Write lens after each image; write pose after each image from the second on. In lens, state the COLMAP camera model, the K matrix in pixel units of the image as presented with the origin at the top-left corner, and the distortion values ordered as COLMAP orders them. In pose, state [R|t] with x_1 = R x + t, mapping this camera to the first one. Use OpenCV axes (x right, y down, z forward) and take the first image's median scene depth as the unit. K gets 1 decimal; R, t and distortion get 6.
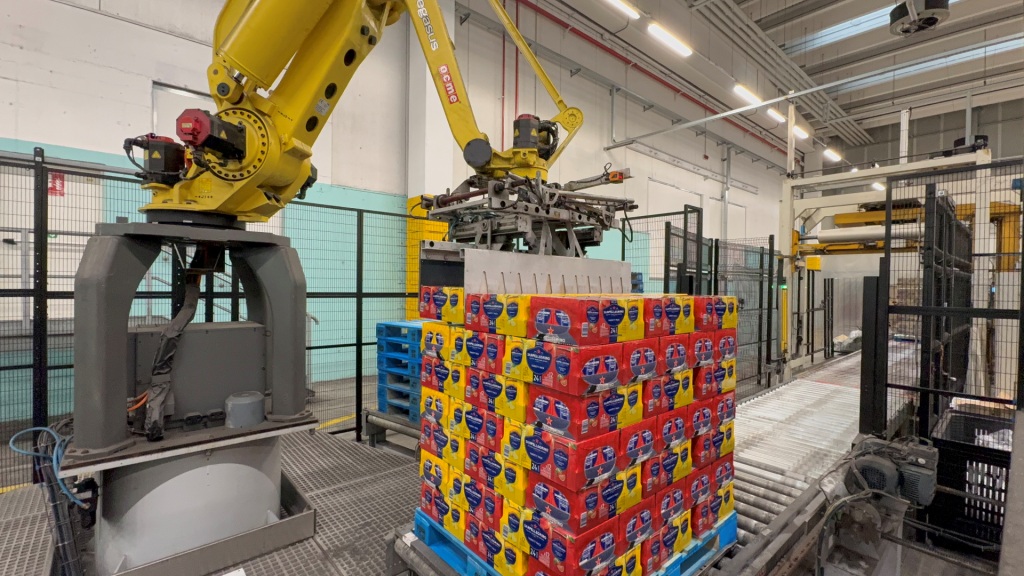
lens RADIAL K [[443.5, 0, 507.7], [0, 443.5, 287.8], [0, 0, 1]] dist [0.002256, -0.007585]
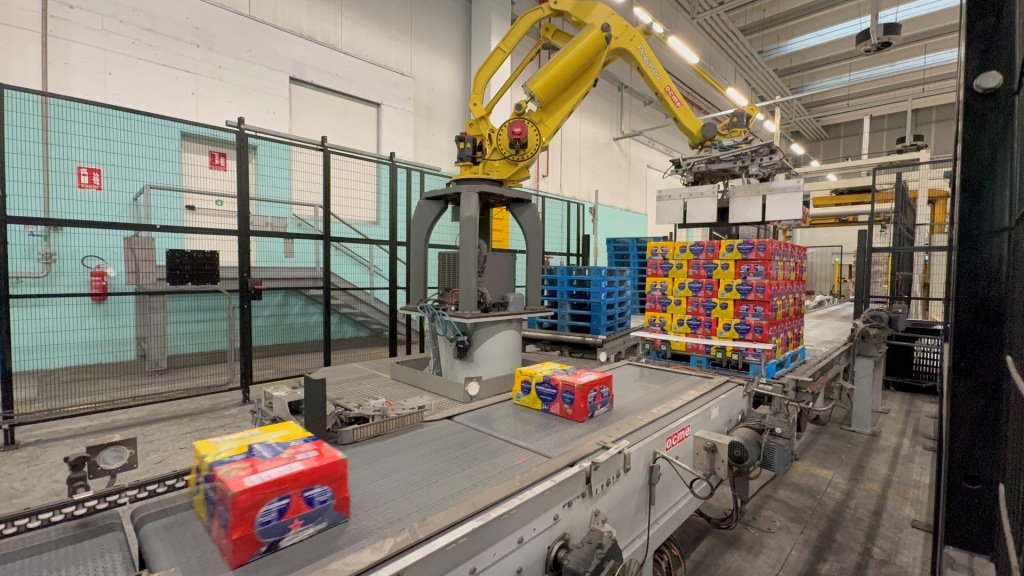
lens RADIAL K [[441.2, 0, 512.0], [0, 441.2, 288.0], [0, 0, 1]] dist [-0.010421, -0.000140]
pose [[0.996689, -0.004026, 0.081203, -0.216234], [0.001418, 0.999482, 0.032147, 0.049913], [-0.081291, -0.031925, 0.996179, -0.184212]]
